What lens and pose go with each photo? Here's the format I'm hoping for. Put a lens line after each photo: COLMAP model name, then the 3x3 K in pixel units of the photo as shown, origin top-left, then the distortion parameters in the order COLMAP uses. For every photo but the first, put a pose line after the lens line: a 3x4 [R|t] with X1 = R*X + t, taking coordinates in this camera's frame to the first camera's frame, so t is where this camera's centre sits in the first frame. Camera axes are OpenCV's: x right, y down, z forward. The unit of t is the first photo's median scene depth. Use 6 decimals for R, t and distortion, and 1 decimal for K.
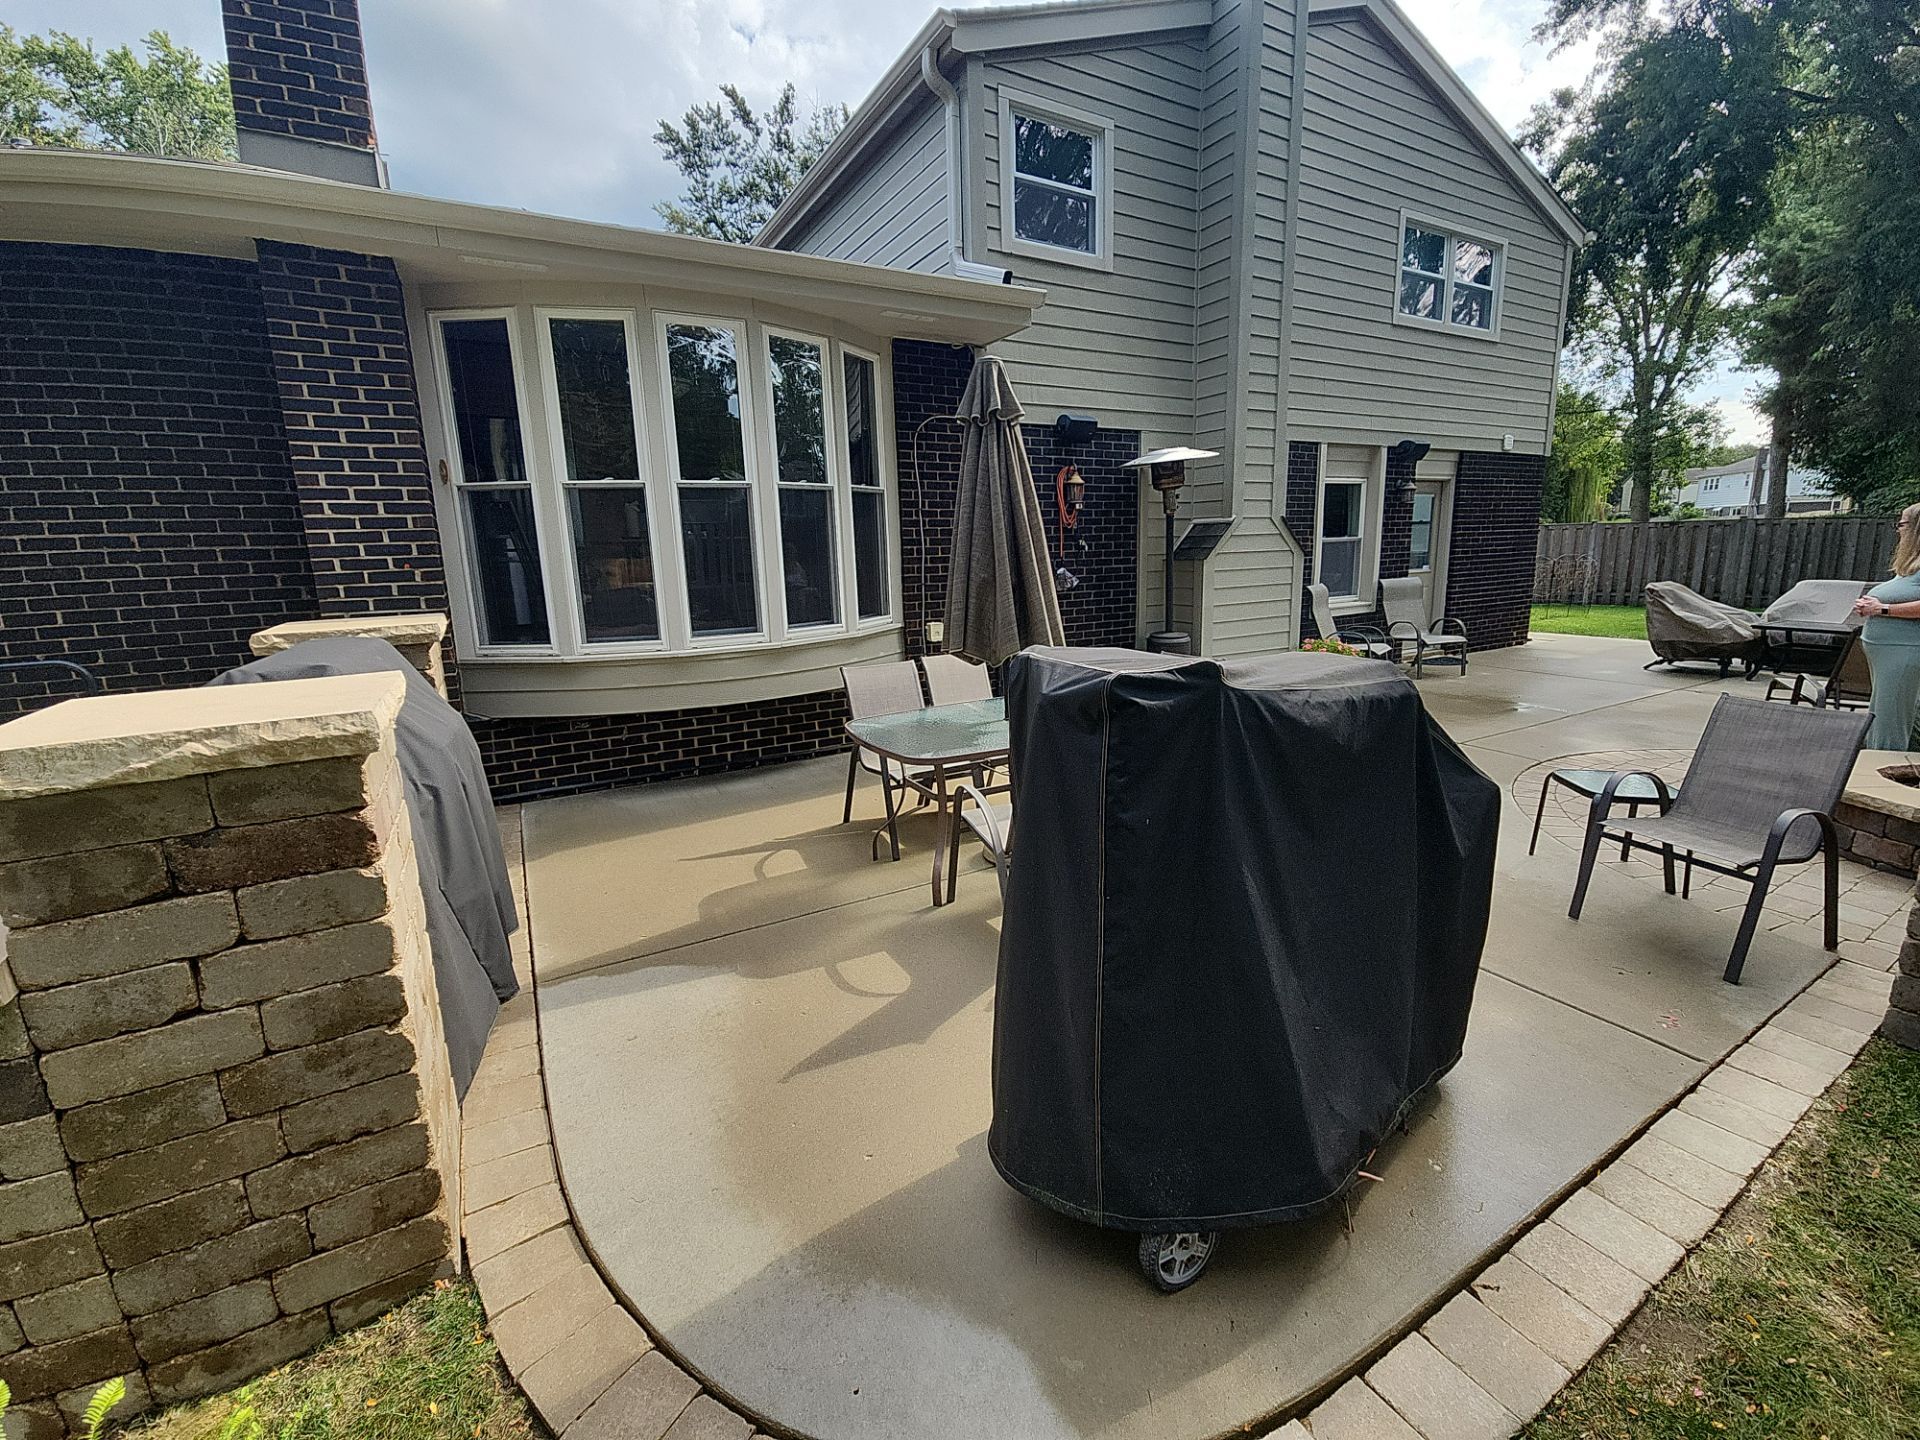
lens RADIAL K [[818.5, 0, 1017.2], [0, 818.5, 718.8], [0, 0, 1]] dist [0.010907, -0.017250]
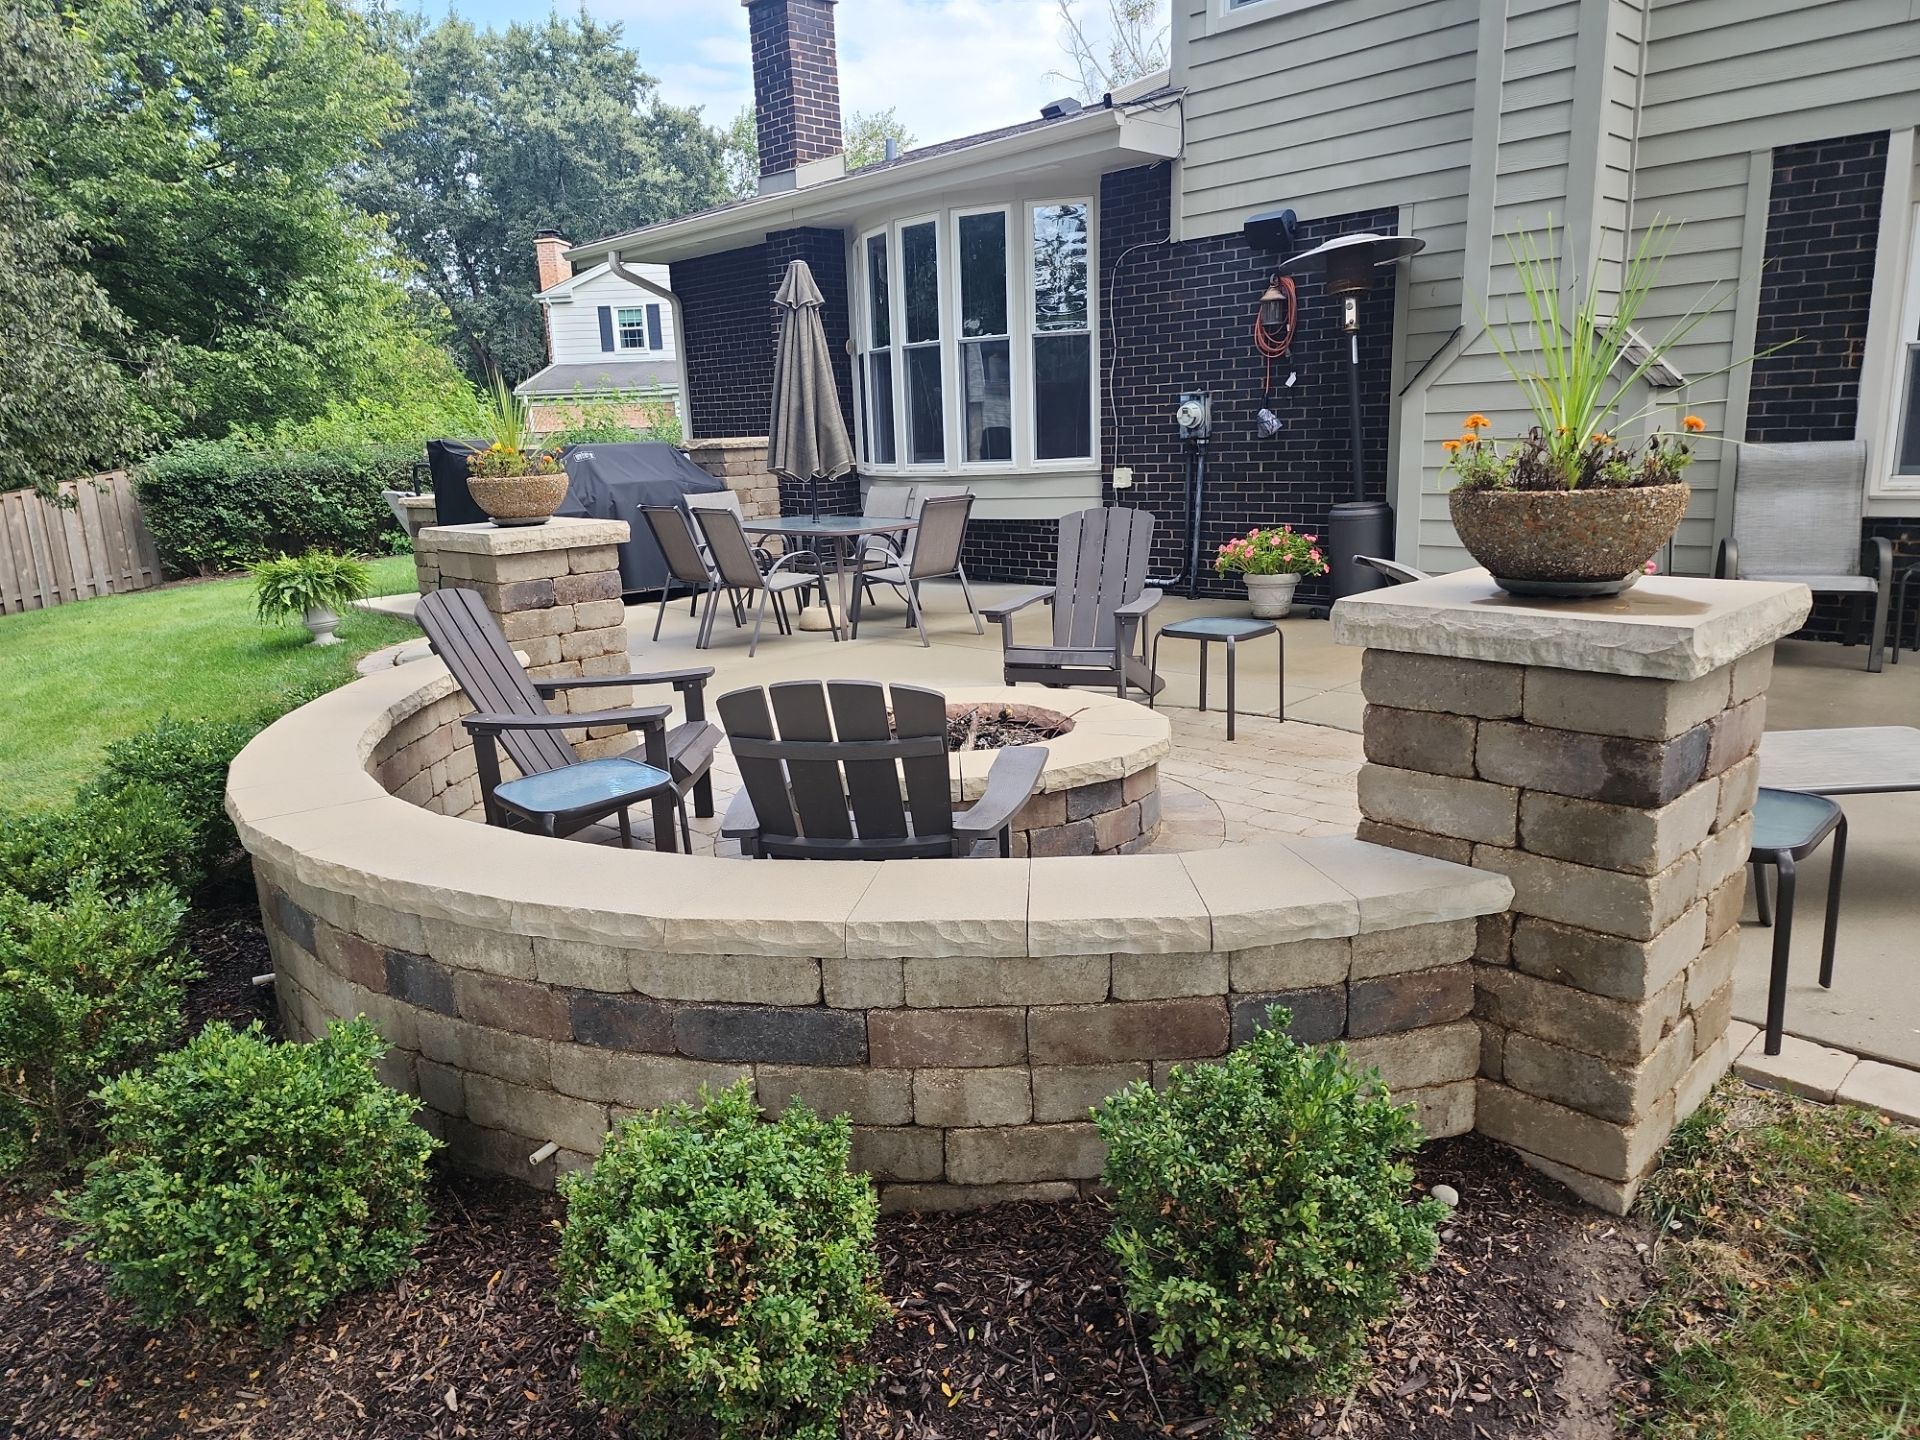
lens RADIAL K [[1300.5, 0, 941.8], [0, 1300.5, 738.6], [0, 0, 1]] dist [0.079390, -0.061627]
pose [[0.215603, 0.243341, -0.945675, 1.326994], [-0.175844, 0.962295, 0.207527, -0.088252], [0.960518, 0.121547, 0.250264, 0.432231]]
